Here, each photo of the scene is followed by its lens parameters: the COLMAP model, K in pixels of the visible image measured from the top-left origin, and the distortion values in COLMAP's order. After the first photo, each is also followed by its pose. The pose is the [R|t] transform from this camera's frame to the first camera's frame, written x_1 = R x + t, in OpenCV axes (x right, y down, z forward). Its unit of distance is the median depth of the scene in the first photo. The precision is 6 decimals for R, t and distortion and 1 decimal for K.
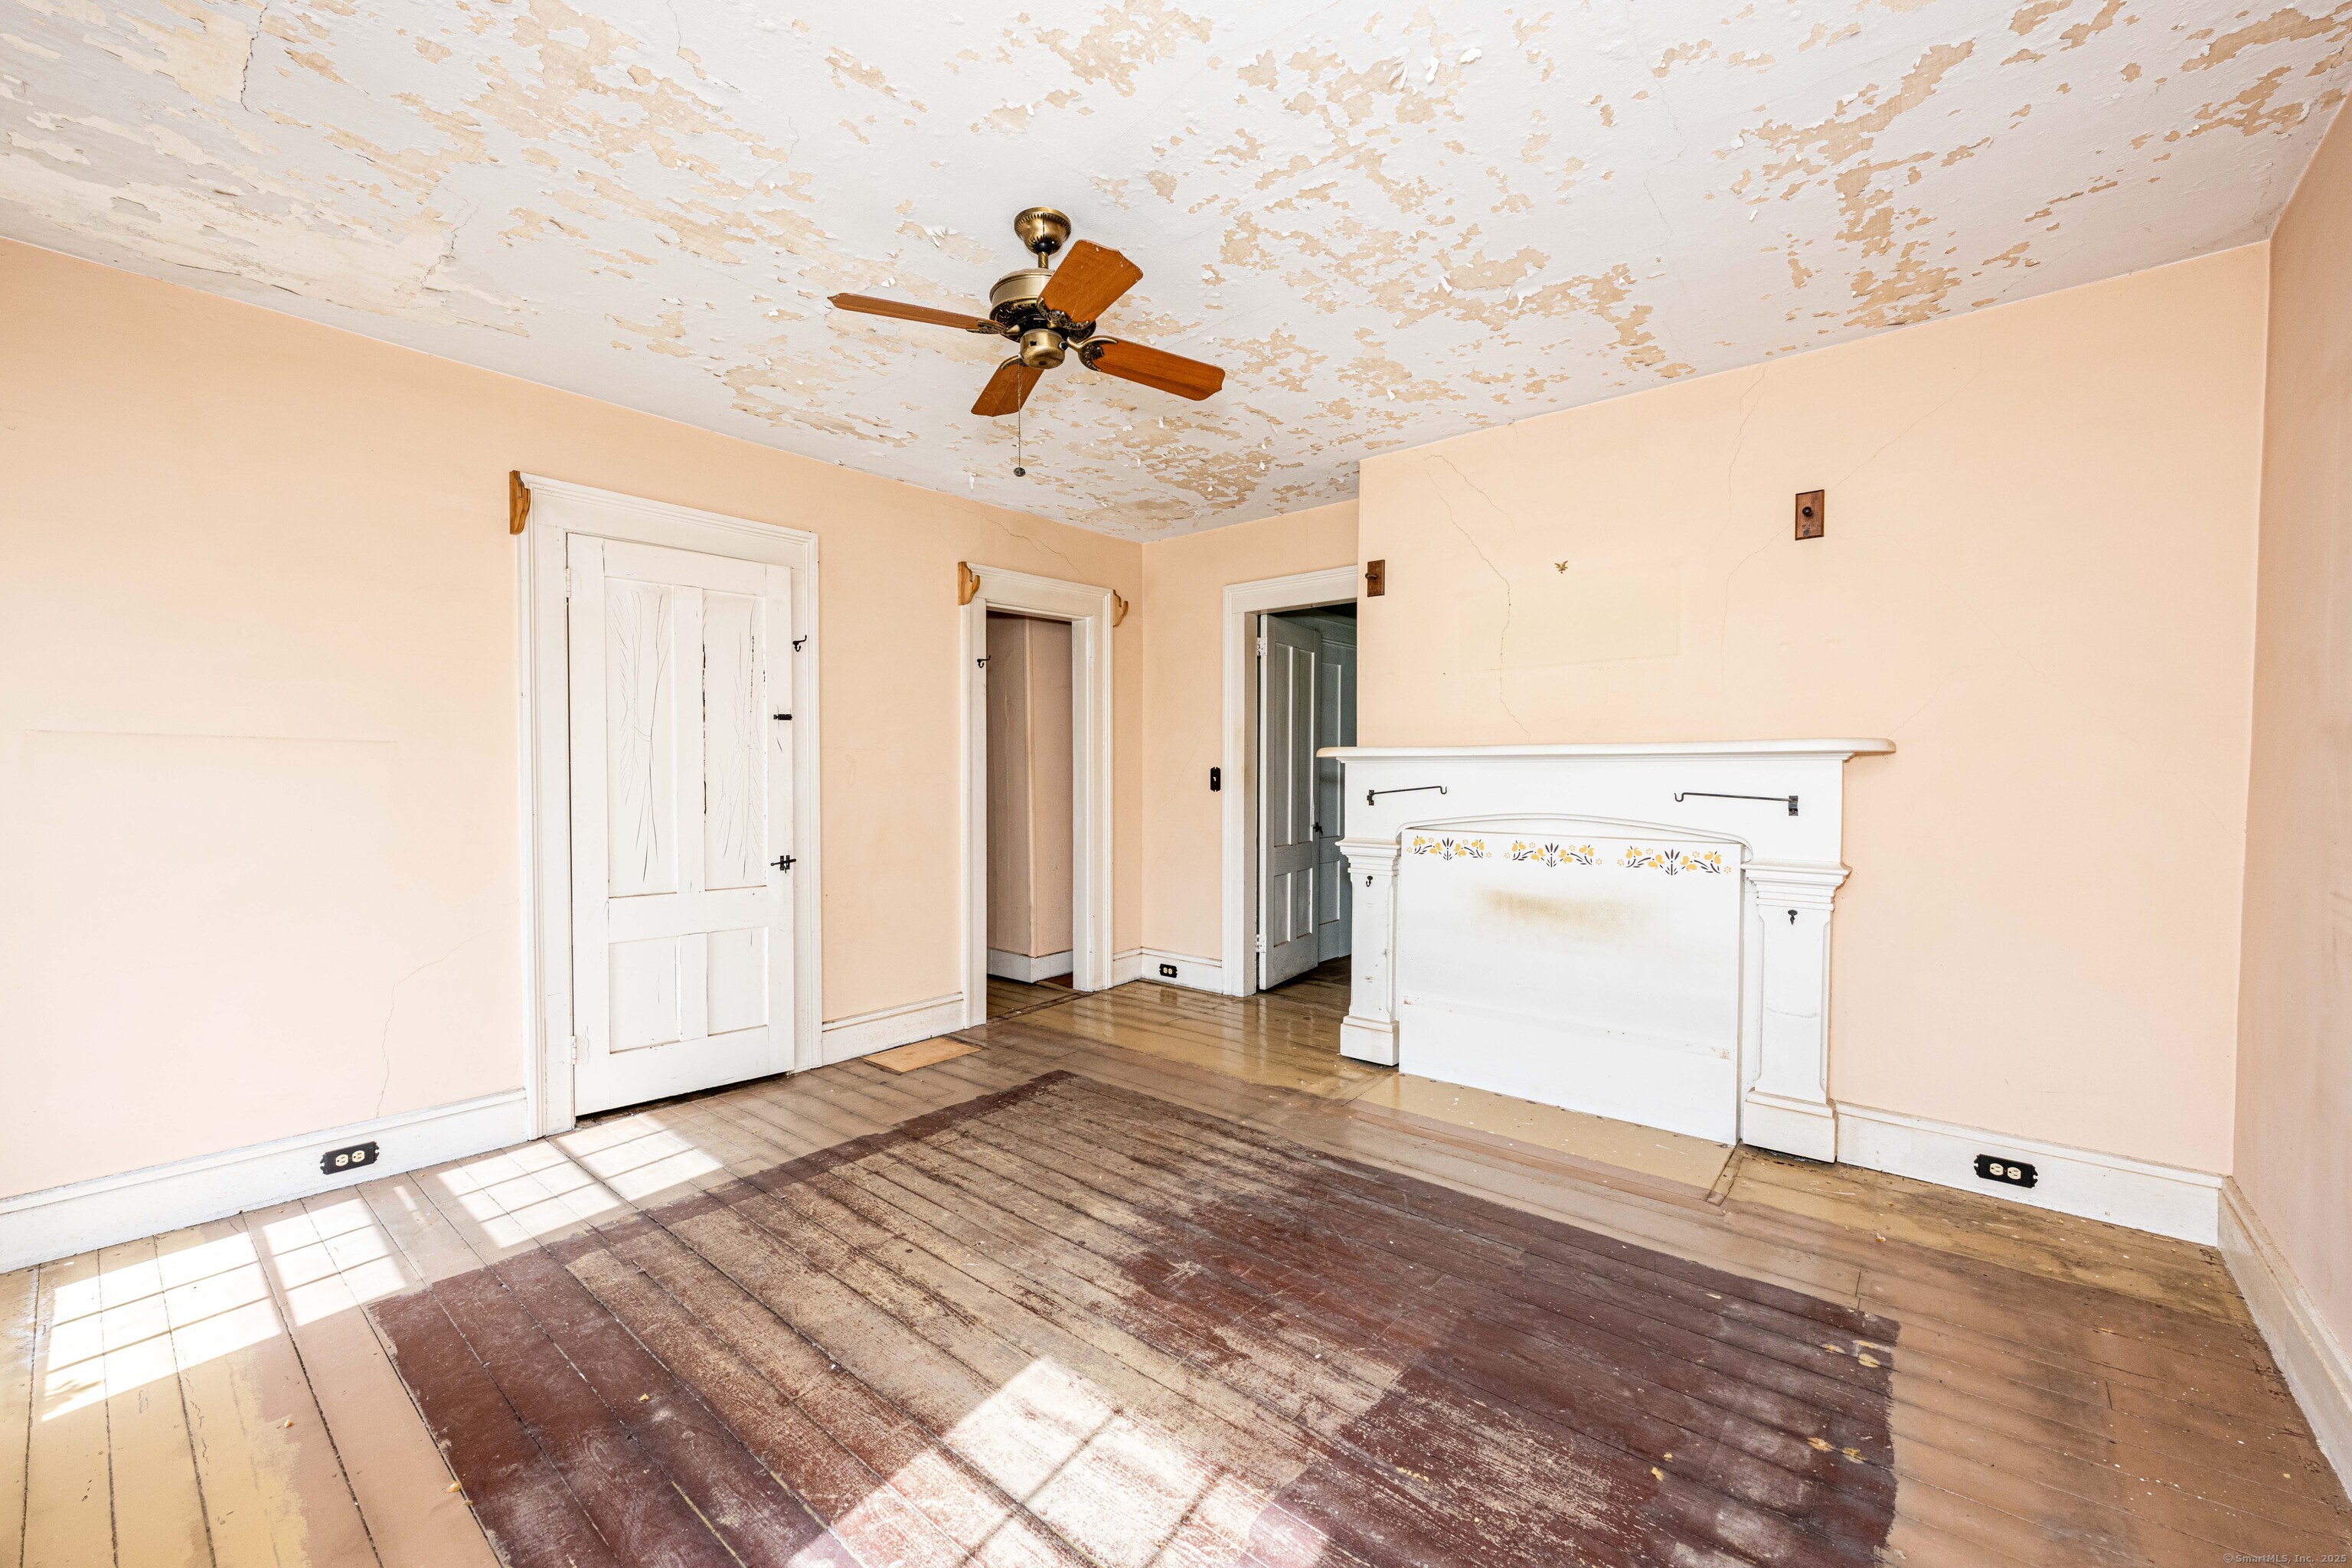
lens RADIAL K [[933.3, 0, 1161.9], [0, 933.3, 791.5], [0, 0, 1]] dist [-0.001861, -0.000370]
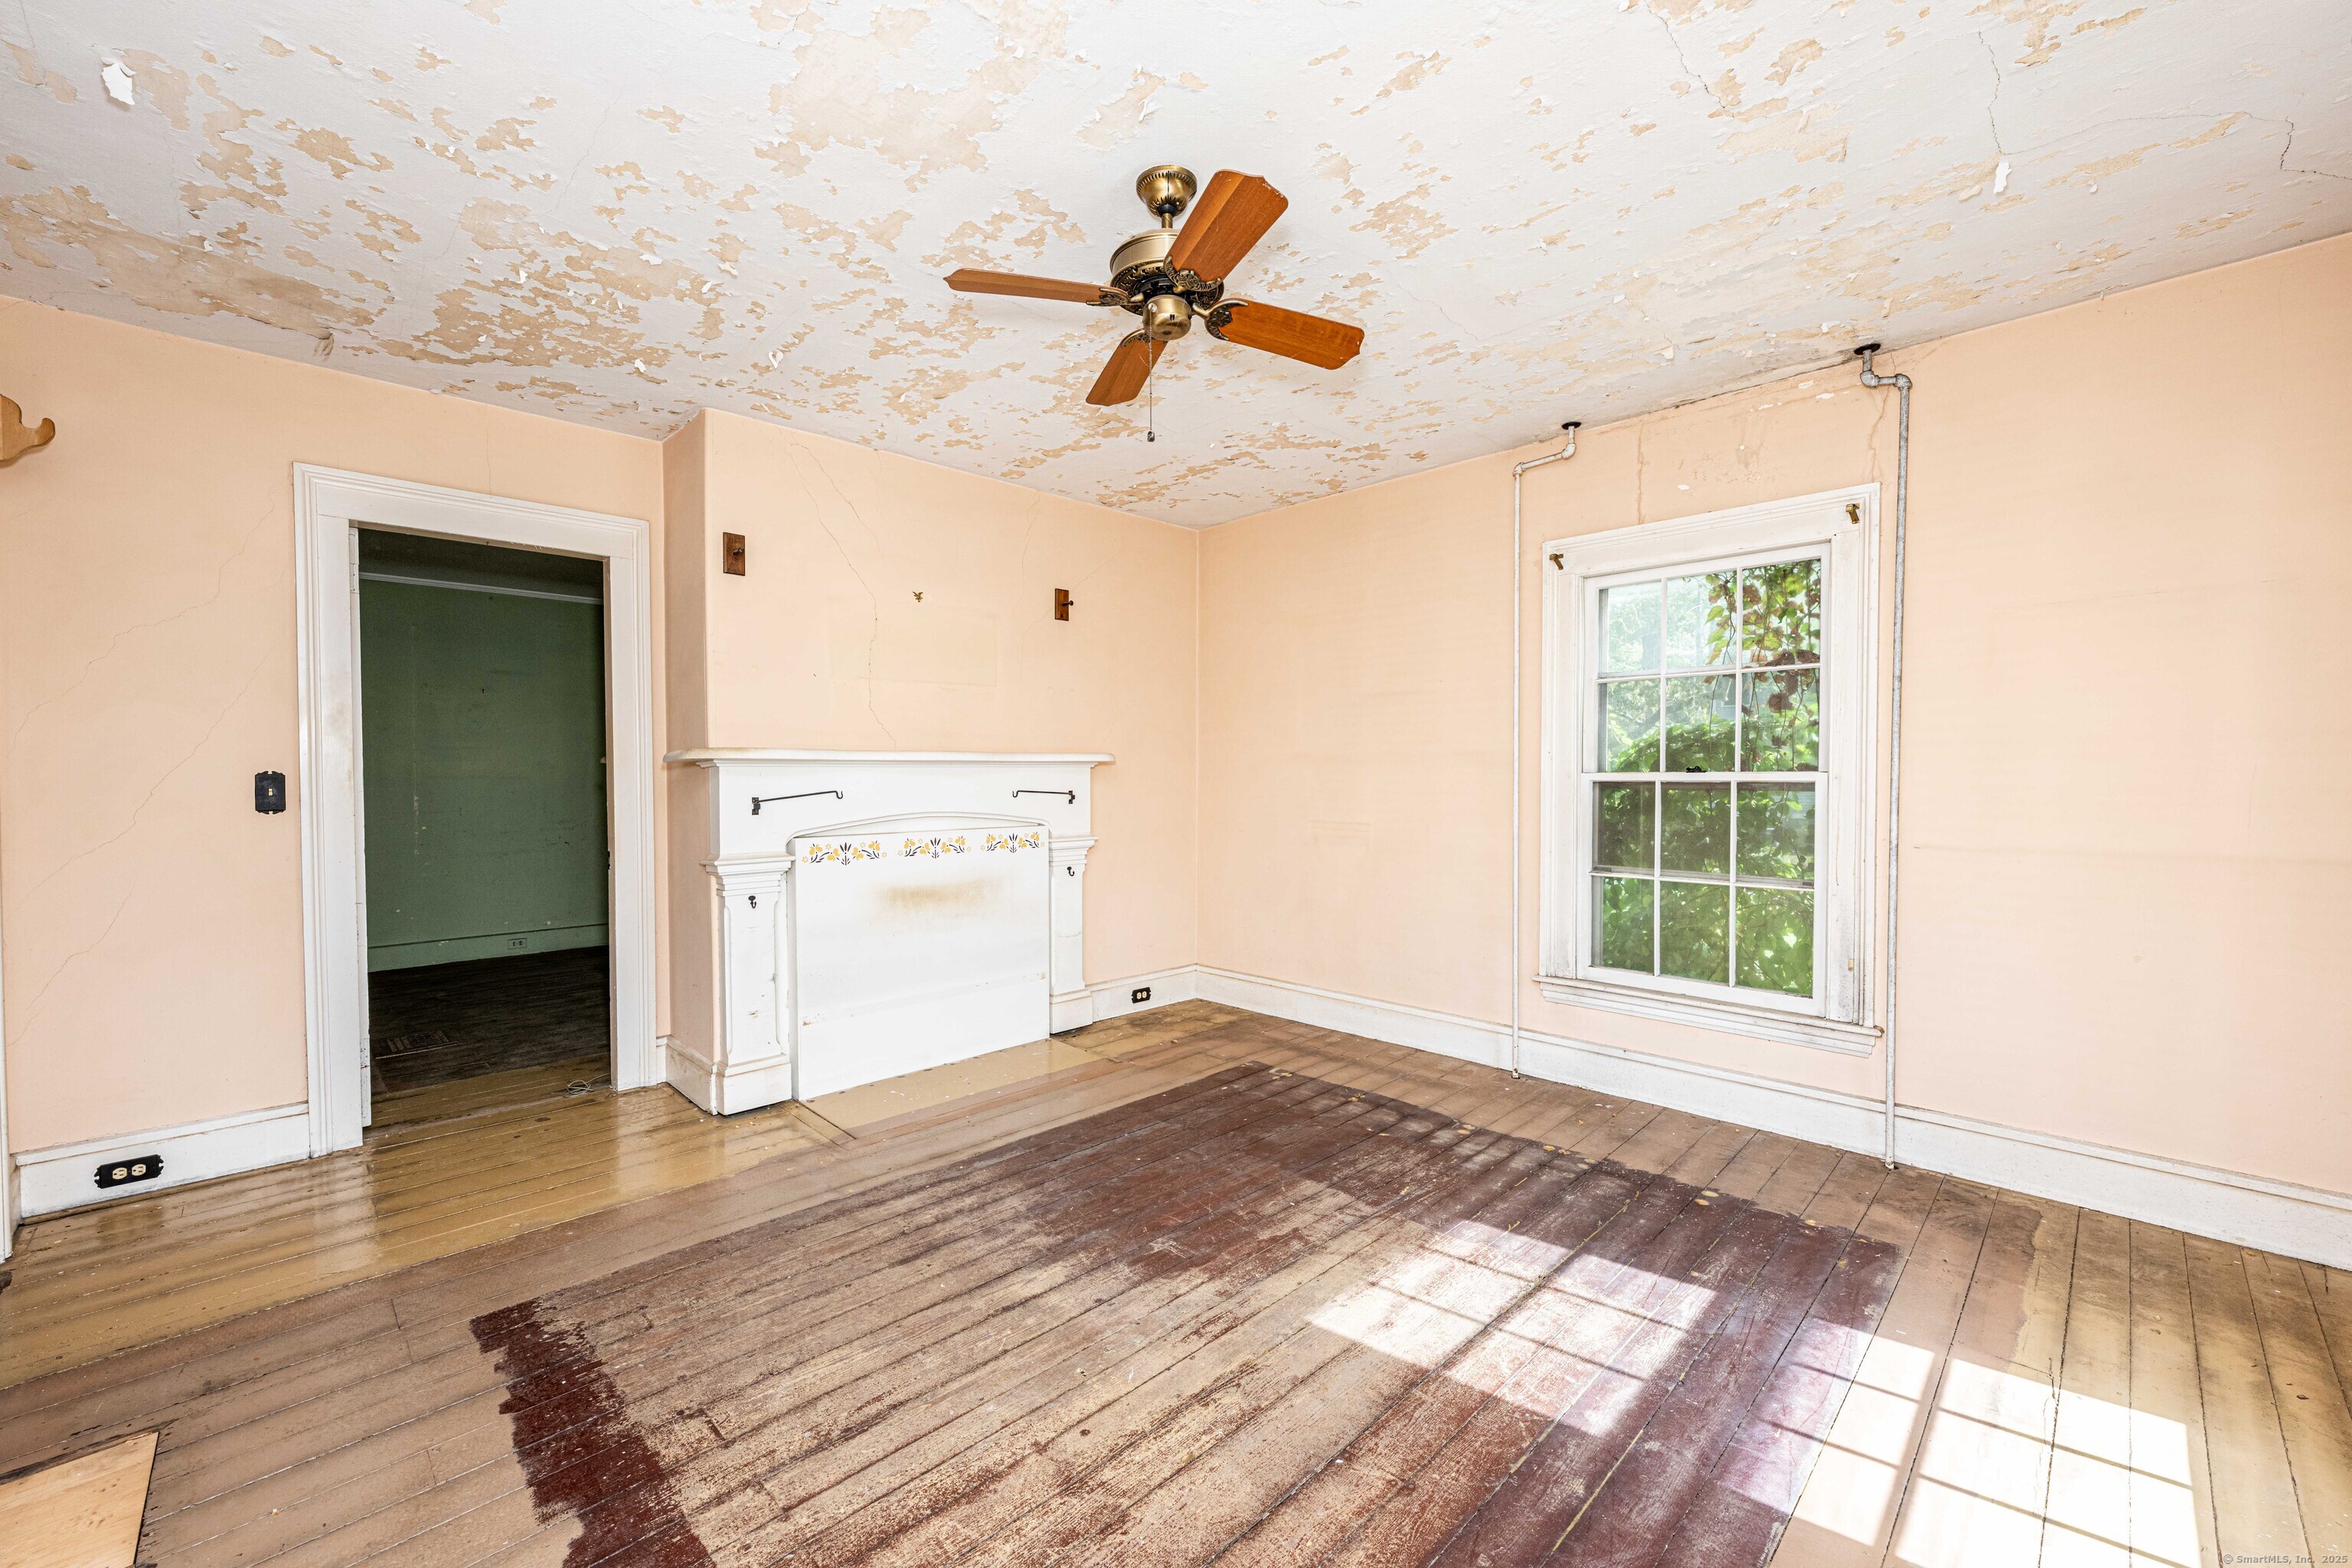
lens RADIAL K [[933.3, 0, 1161.9], [0, 933.3, 791.5], [0, 0, 1]] dist [-0.001861, -0.000370]
pose [[0.097165, -0.018463, 0.995097, -0.848084], [0.027654, 0.999492, 0.015844, -0.014501], [-0.994884, 0.025979, 0.097626, 0.741921]]
